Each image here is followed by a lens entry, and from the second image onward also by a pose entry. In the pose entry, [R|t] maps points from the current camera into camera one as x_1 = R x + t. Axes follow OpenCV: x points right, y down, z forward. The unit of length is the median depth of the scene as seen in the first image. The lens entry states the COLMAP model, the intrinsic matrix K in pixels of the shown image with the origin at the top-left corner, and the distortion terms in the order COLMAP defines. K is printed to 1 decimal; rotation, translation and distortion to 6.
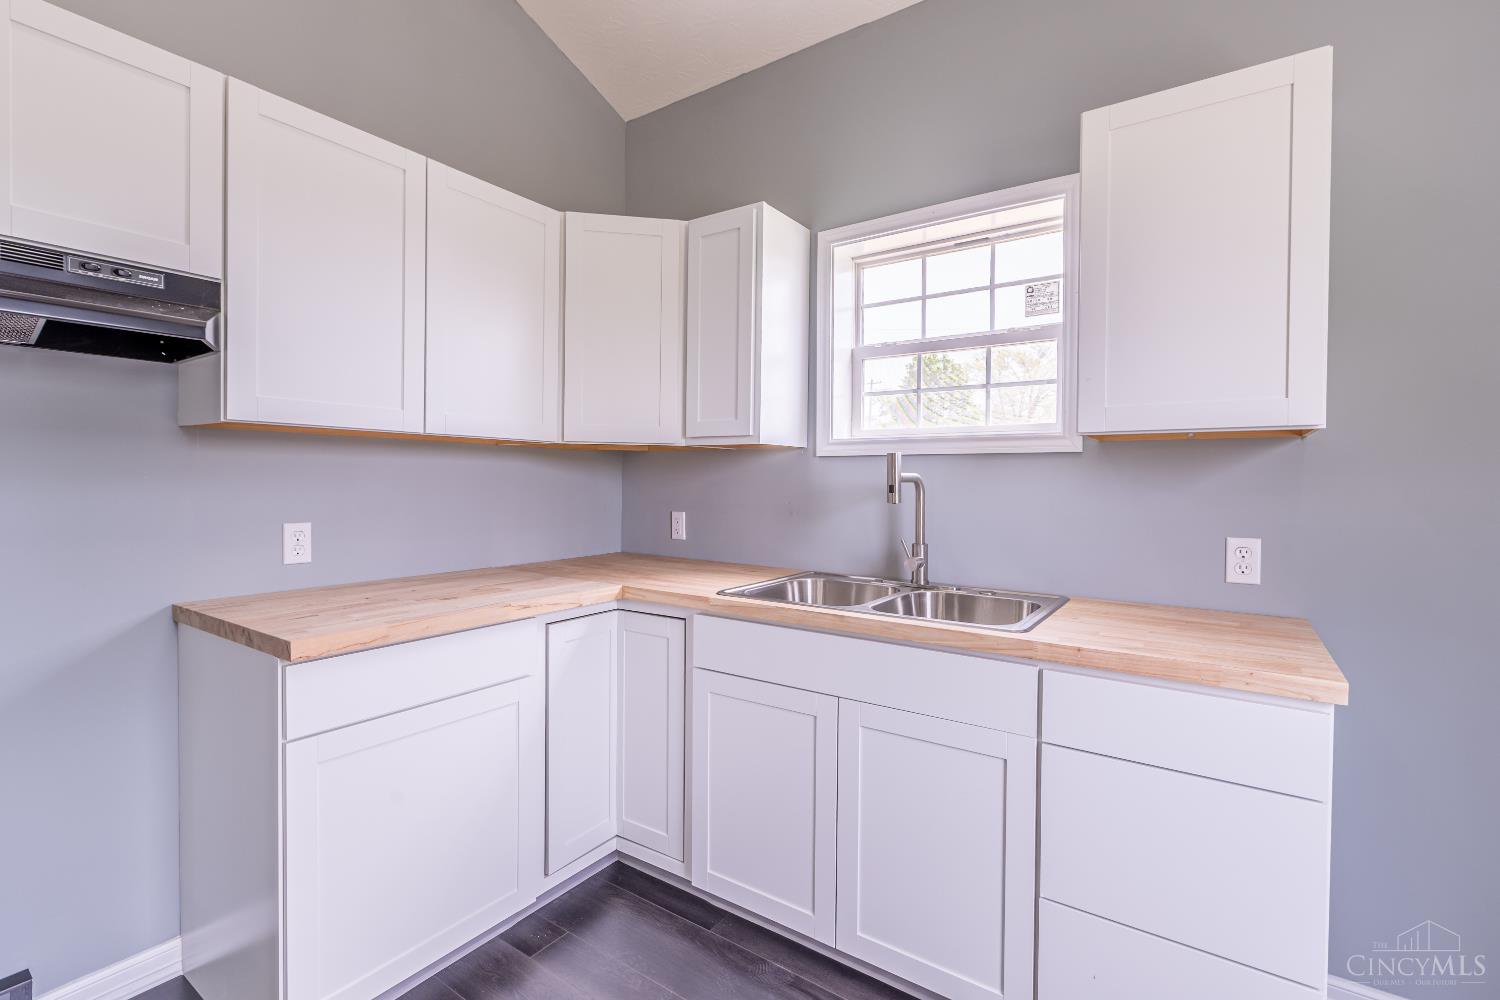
lens RADIAL K [[676.8, 0, 752.8], [0, 676.8, 493.2], [0, 0, 1]] dist [-0.000465, 0.000535]
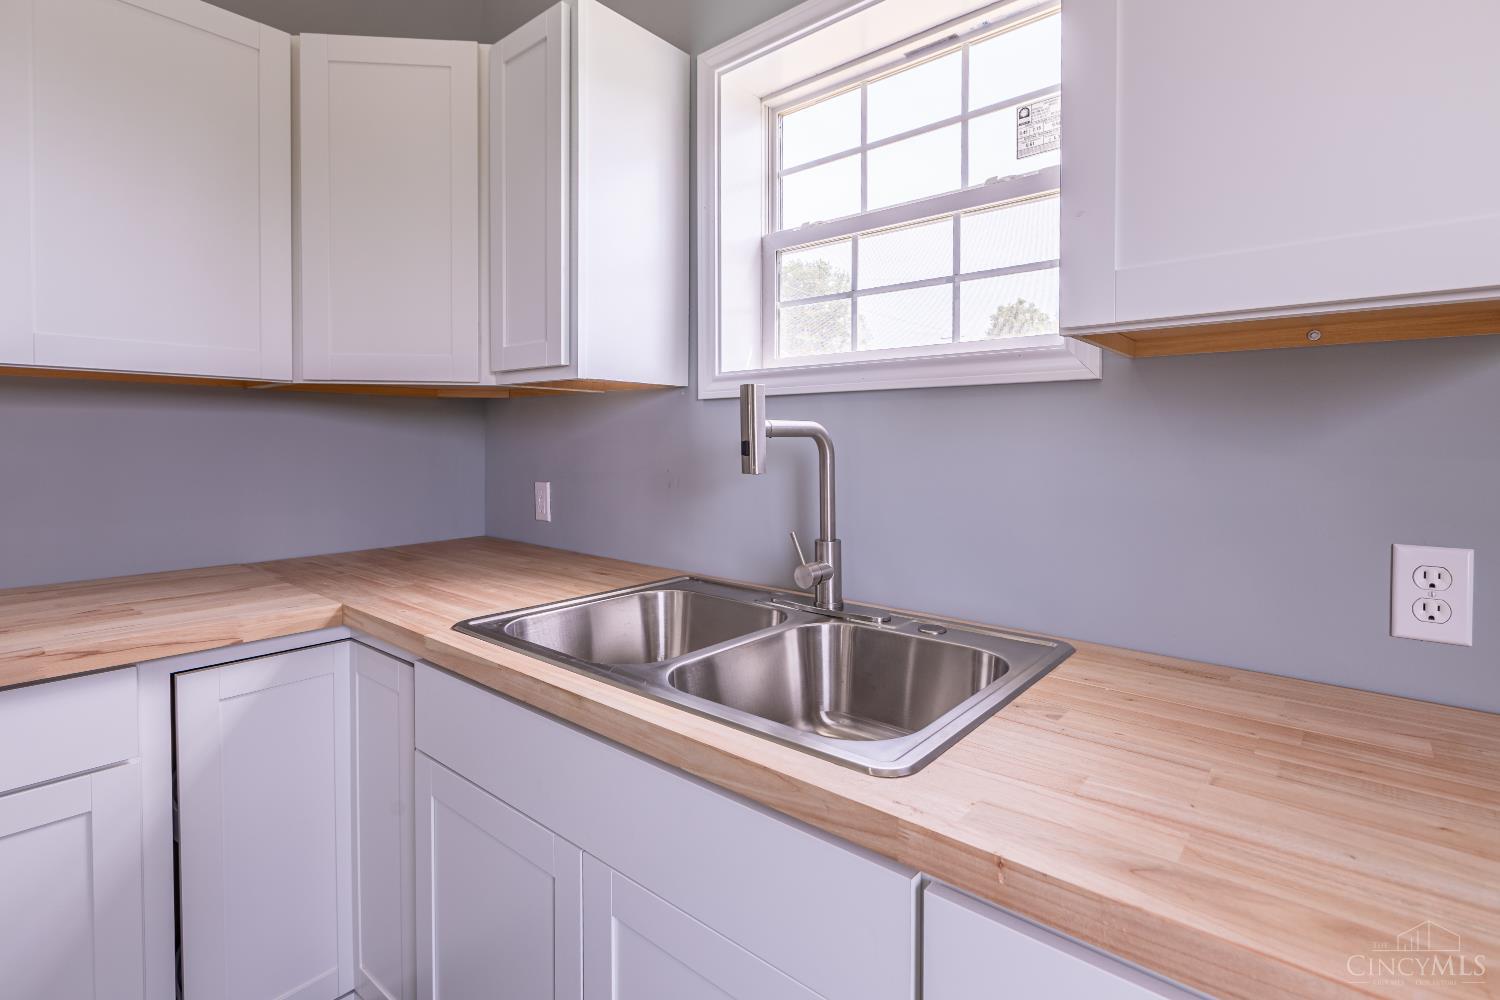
lens RADIAL K [[700.8, 0, 758.5], [0, 700.8, 450.9], [0, 0, 1]] dist [0.000108, -0.000660]
pose [[0.995125, -0.004674, -0.098513, 0.244559], [0.004216, 0.999979, -0.004853, -0.000548], [0.098534, 0.004414, 0.995124, 0.374267]]
